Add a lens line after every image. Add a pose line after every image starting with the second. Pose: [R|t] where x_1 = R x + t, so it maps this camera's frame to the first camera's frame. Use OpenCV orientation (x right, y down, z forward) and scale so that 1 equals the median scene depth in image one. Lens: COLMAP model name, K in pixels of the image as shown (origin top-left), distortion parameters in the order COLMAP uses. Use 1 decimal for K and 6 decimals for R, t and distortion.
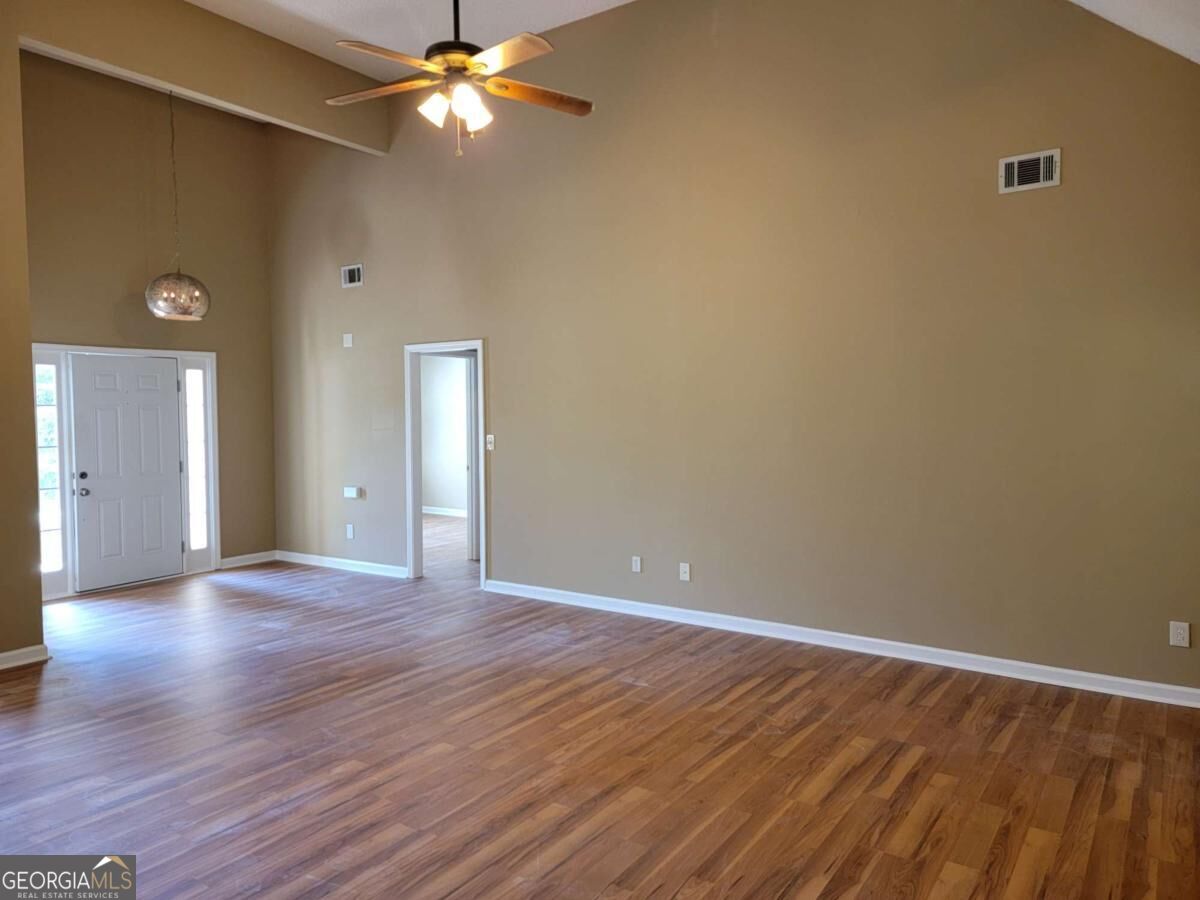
lens RADIAL K [[828.2, 0, 600.0], [0, 828.2, 450.0], [0, 0, 1]] dist [0.068112, -0.061686]
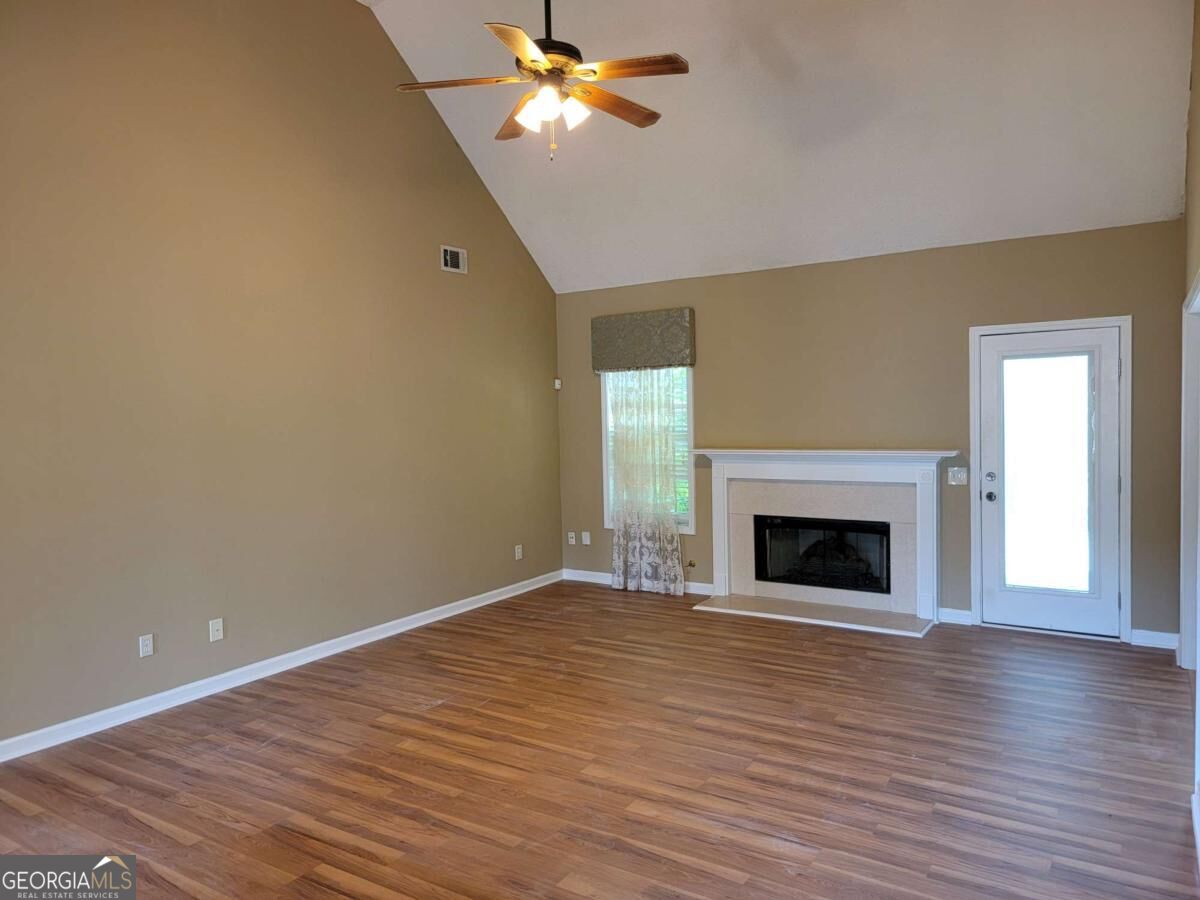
lens RADIAL K [[828.2, 0, 600.0], [0, 828.2, 450.0], [0, 0, 1]] dist [0.068112, -0.061686]
pose [[-0.027424, -0.042727, 0.998710, -1.015495], [0.076595, 0.996059, 0.044716, -0.053749], [-0.996685, 0.077722, -0.024043, 0.871580]]
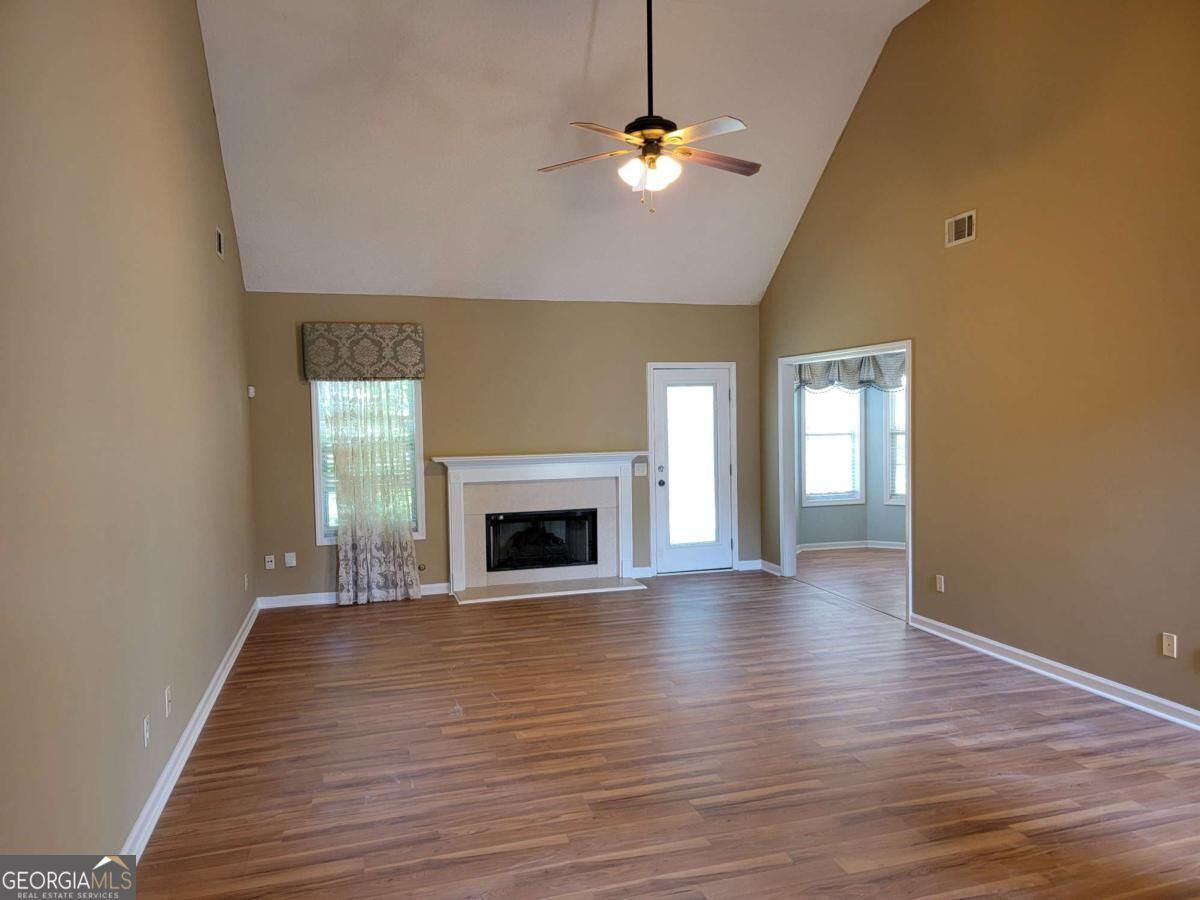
lens RADIAL K [[828.2, 0, 600.0], [0, 828.2, 450.0], [0, 0, 1]] dist [0.068112, -0.061686]
pose [[-0.773172, -0.007284, 0.634155, -0.766548], [0.055779, 0.995278, 0.079438, -0.102502], [-0.631739, 0.096792, -0.769114, 1.756959]]
